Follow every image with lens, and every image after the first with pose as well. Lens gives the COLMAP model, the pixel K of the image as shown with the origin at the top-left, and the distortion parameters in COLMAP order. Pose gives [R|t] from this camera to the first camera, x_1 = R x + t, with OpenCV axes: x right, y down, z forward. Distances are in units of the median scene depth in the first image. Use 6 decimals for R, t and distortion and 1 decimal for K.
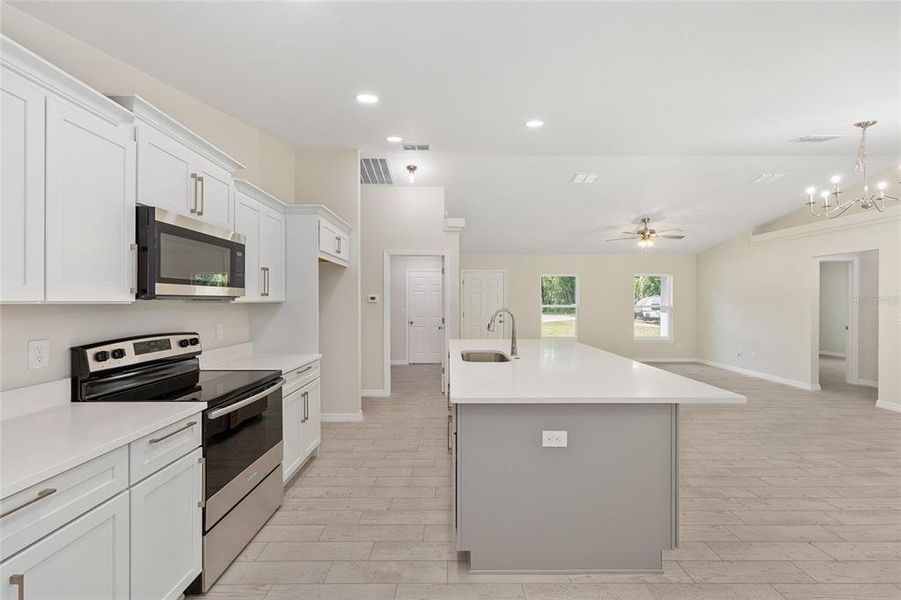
lens RADIAL K [[362.3, 0, 453.4], [0, 362.3, 300.0], [0, 0, 1]] dist [-0.001234, 0.000214]
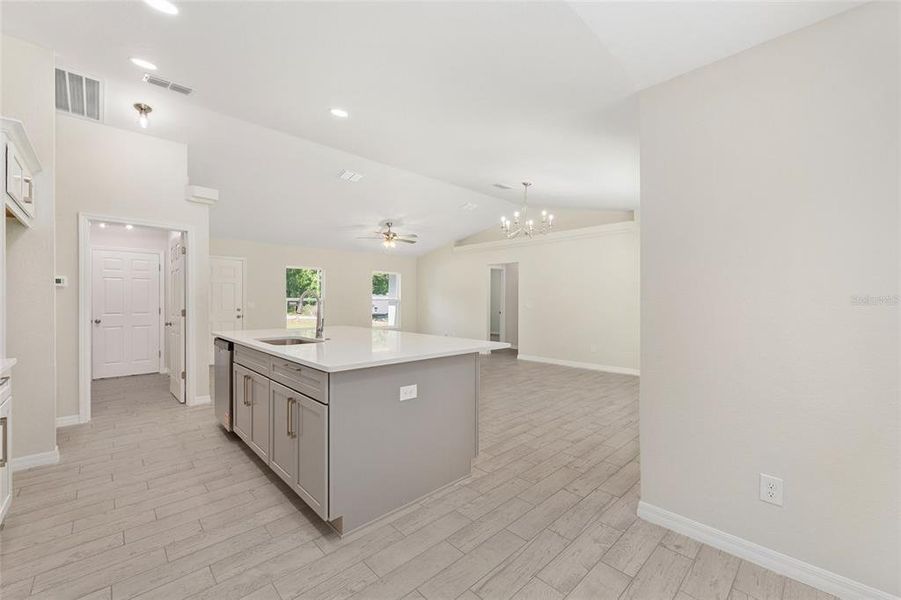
lens RADIAL K [[362.3, 0, 453.4], [0, 362.3, 300.0], [0, 0, 1]] dist [-0.001234, 0.000214]
pose [[0.724955, 0.001365, 0.688795, -0.200150], [-0.001999, 0.999998, 0.000122, 0.037652], [-0.688793, -0.001465, 0.724956, 0.019395]]
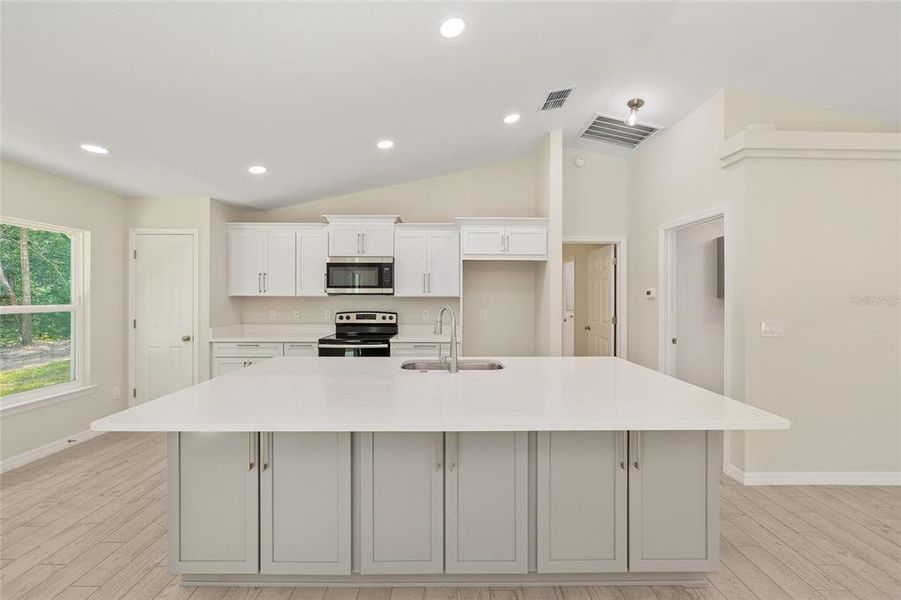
lens RADIAL K [[367.2, 0, 452.0], [0, 367.2, 297.7], [0, 0, 1]] dist [-0.003438, -0.000131]
pose [[-0.004013, 0.003125, -0.999987, 0.709220], [-0.000160, 0.999995, 0.003126, 0.003578], [0.999992, 0.000172, -0.004012, 0.797043]]
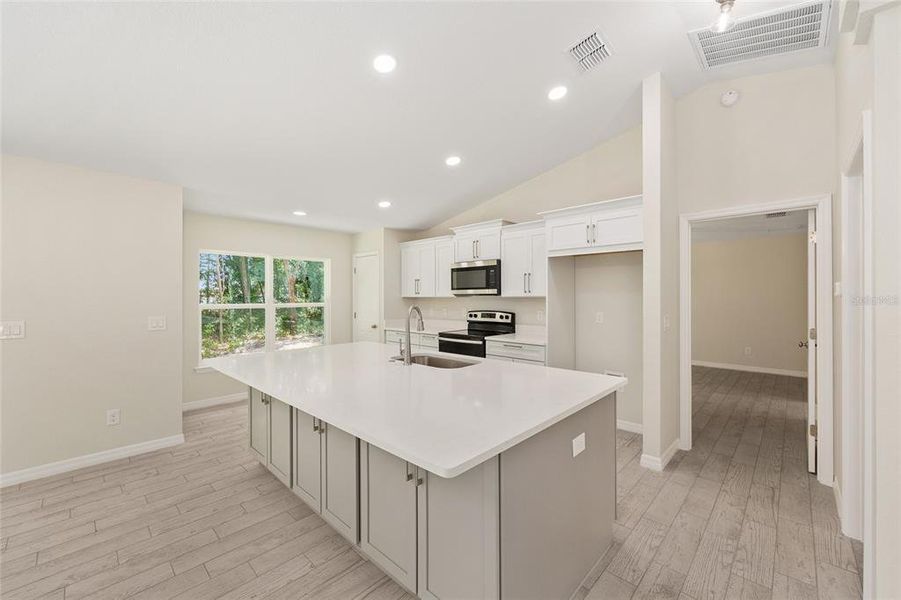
lens RADIAL K [[367.2, 0, 452.0], [0, 367.2, 297.7], [0, 0, 1]] dist [-0.003438, -0.000131]
pose [[-0.698572, 0.004408, -0.715526, 0.539445], [0.005878, 0.999983, 0.000422, 0.004881], [0.715516, -0.003911, -0.698586, 1.304166]]
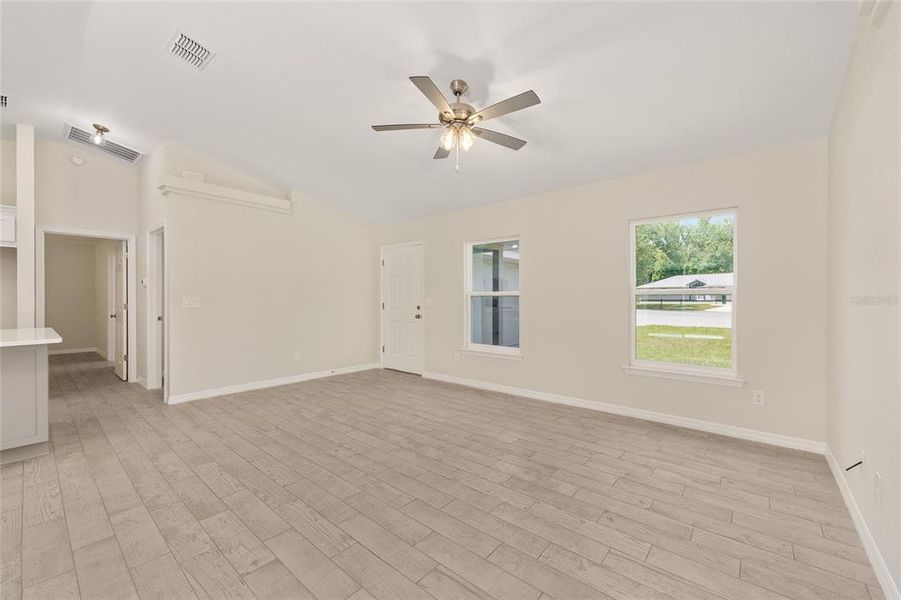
lens RADIAL K [[362.3, 0, 453.4], [0, 362.3, 300.0], [0, 0, 1]] dist [-0.001234, 0.000214]
pose [[0.760150, -0.000989, -0.649747, 1.314940], [0.003462, 0.999991, 0.002528, 0.055550], [0.649738, -0.004171, 0.760147, 1.081077]]
